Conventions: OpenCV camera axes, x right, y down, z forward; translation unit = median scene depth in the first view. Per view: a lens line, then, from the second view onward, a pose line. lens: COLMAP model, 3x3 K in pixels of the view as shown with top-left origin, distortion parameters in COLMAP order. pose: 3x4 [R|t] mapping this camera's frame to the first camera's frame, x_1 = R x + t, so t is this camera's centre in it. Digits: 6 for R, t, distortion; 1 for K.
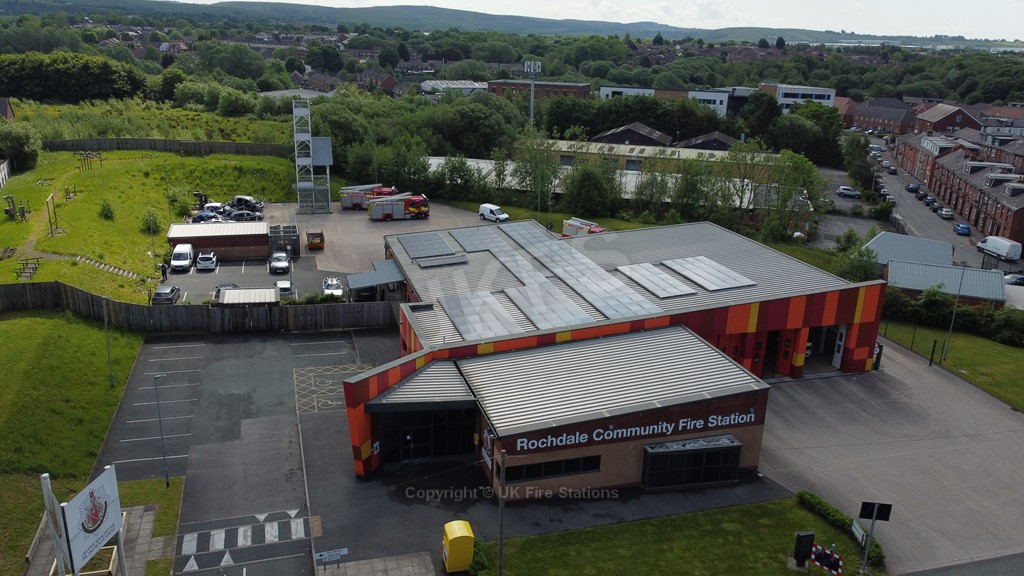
lens RADIAL K [[774.2, 0, 512.0], [0, 774.2, 288.0], [0, 0, 1]] dist [0.008151, -0.011590]
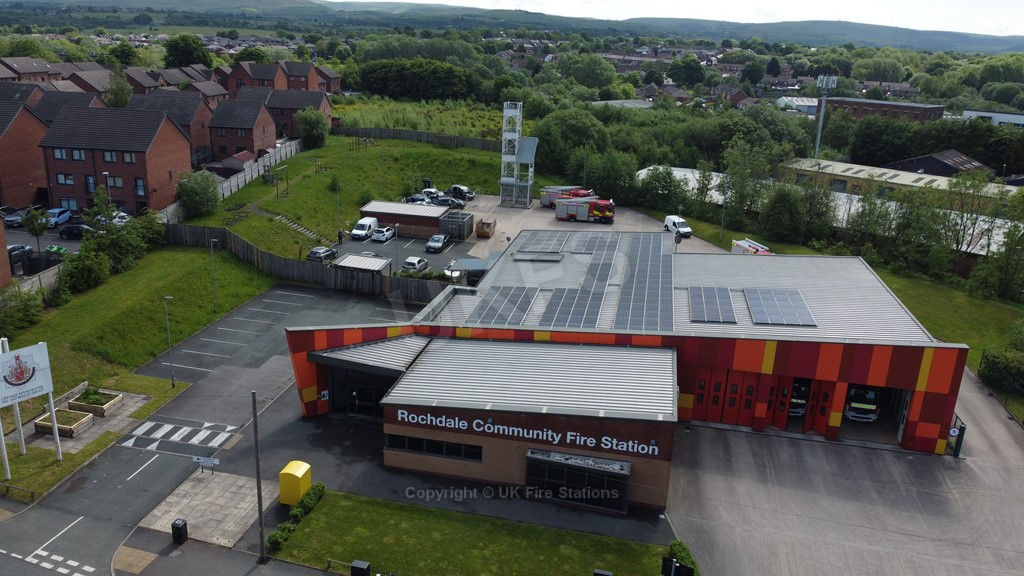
lens RADIAL K [[774.2, 0, 512.0], [0, 774.2, 288.0], [0, 0, 1]] dist [0.008151, -0.011590]
pose [[0.883589, 0.148627, -0.444051, 0.304833], [-0.156542, 0.987488, 0.019026, -0.007324], [0.441323, 0.052702, 0.895799, 0.055211]]
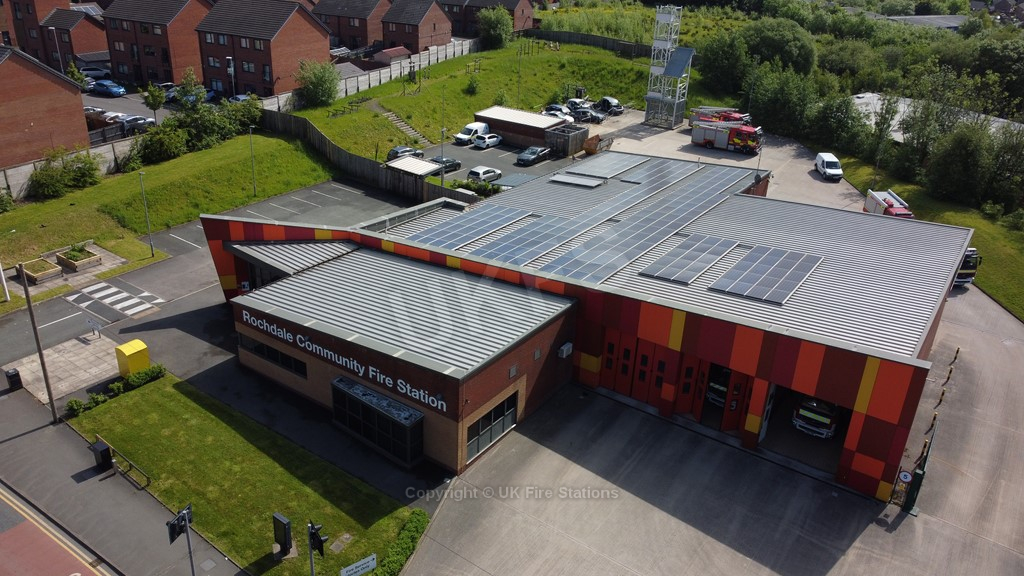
lens RADIAL K [[774.2, 0, 512.0], [0, 774.2, 288.0], [0, 0, 1]] dist [0.008151, -0.011590]
pose [[0.622886, 0.326478, -0.710932, 0.499242], [-0.260302, 0.943470, 0.205200, -0.073549], [0.737737, 0.057241, 0.672658, 0.288600]]
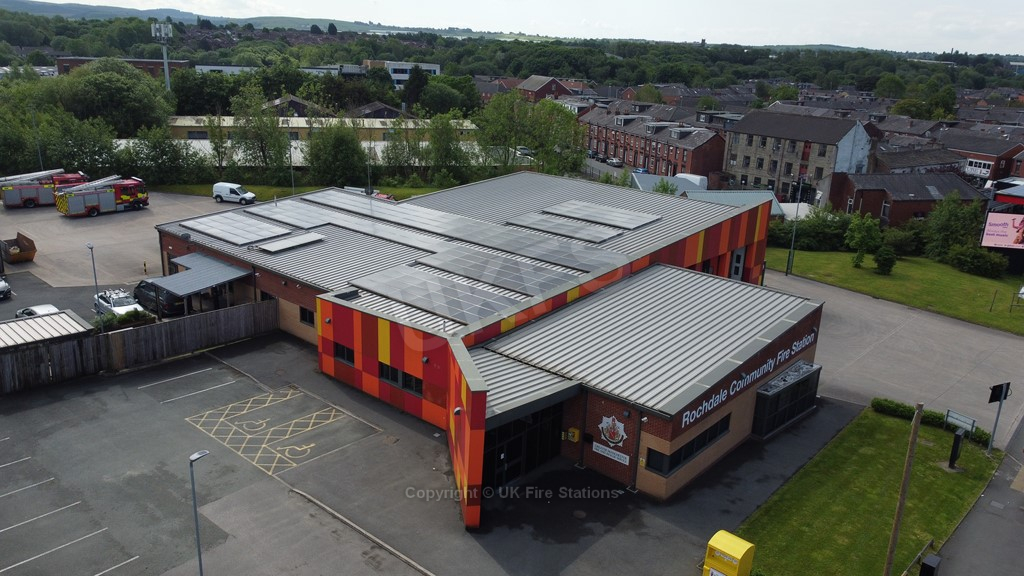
lens RADIAL K [[774.2, 0, 512.0], [0, 774.2, 288.0], [0, 0, 1]] dist [0.008151, -0.011590]
pose [[0.846058, -0.156830, 0.509499, -0.264620], [0.151175, 0.987096, 0.052804, 0.001981], [-0.511206, 0.032349, 0.858849, 0.214279]]
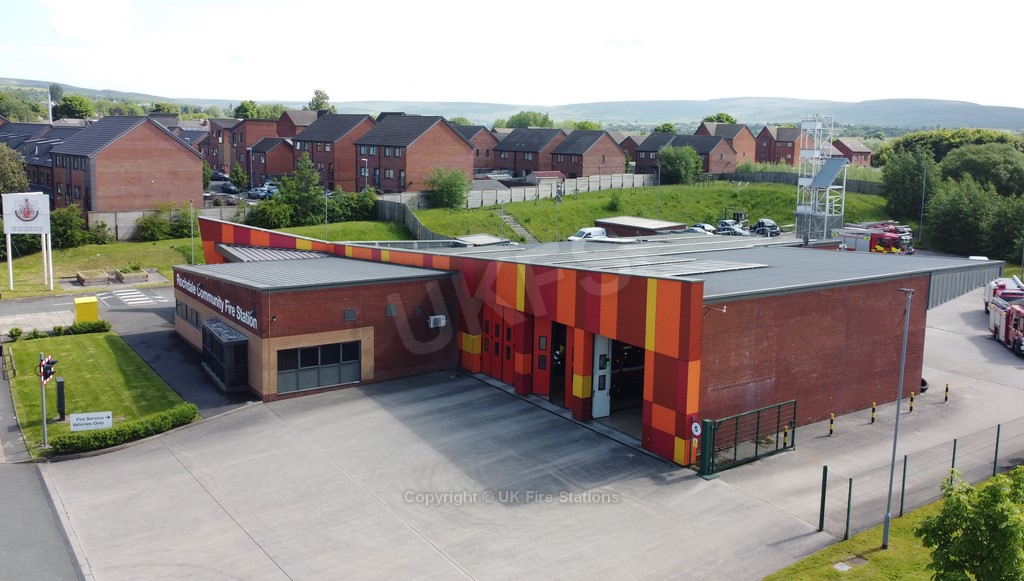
lens RADIAL K [[891.0, 0, 548.4], [0, 891.0, 251.3], [0, 0, 1]] dist [0.007221, -0.009769]
pose [[0.333773, 0.098280, -0.937516, 0.728409], [-0.300669, 0.953702, -0.007067, 0.004730], [0.893417, 0.284241, 0.347870, 0.525686]]
